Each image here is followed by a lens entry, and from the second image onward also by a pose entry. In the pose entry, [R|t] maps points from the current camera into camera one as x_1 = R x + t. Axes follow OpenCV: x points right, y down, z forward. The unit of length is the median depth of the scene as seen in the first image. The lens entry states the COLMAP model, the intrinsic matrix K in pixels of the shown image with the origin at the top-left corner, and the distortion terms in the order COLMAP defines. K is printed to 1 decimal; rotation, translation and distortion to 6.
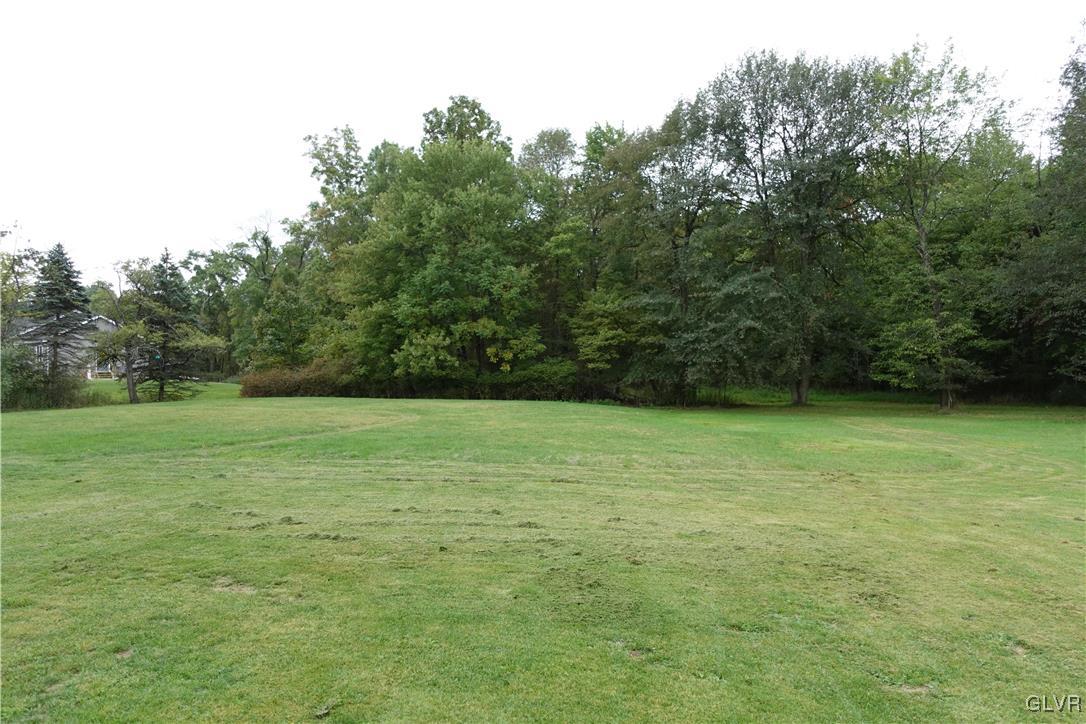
lens RADIAL K [[747.2, 0, 542.0], [0, 747.2, 364.0], [0, 0, 1]] dist [-0.000380, 0.000995]
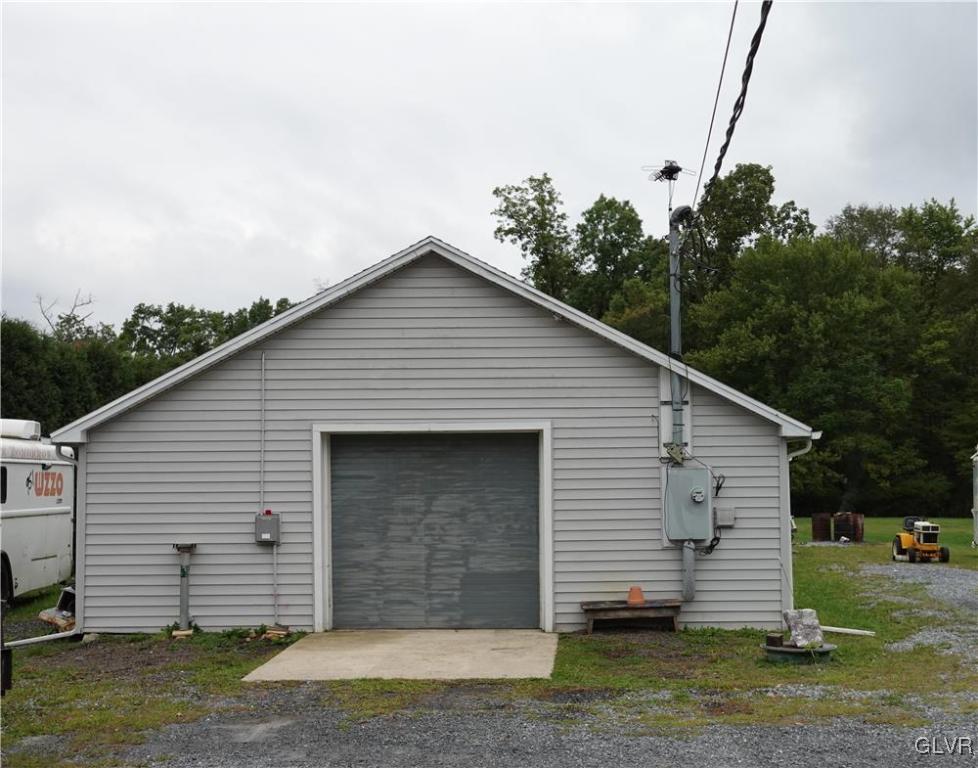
lens RADIAL K [[1385.4, 0, 489.4], [0, 1385.4, 383.5], [0, 0, 1]] dist [0.008761, 0.000000]
pose [[0.999959, -0.007928, 0.004277, -0.544936], [0.008170, 0.998178, -0.059779, -0.021062], [-0.003795, 0.059811, 0.998202, -0.742747]]
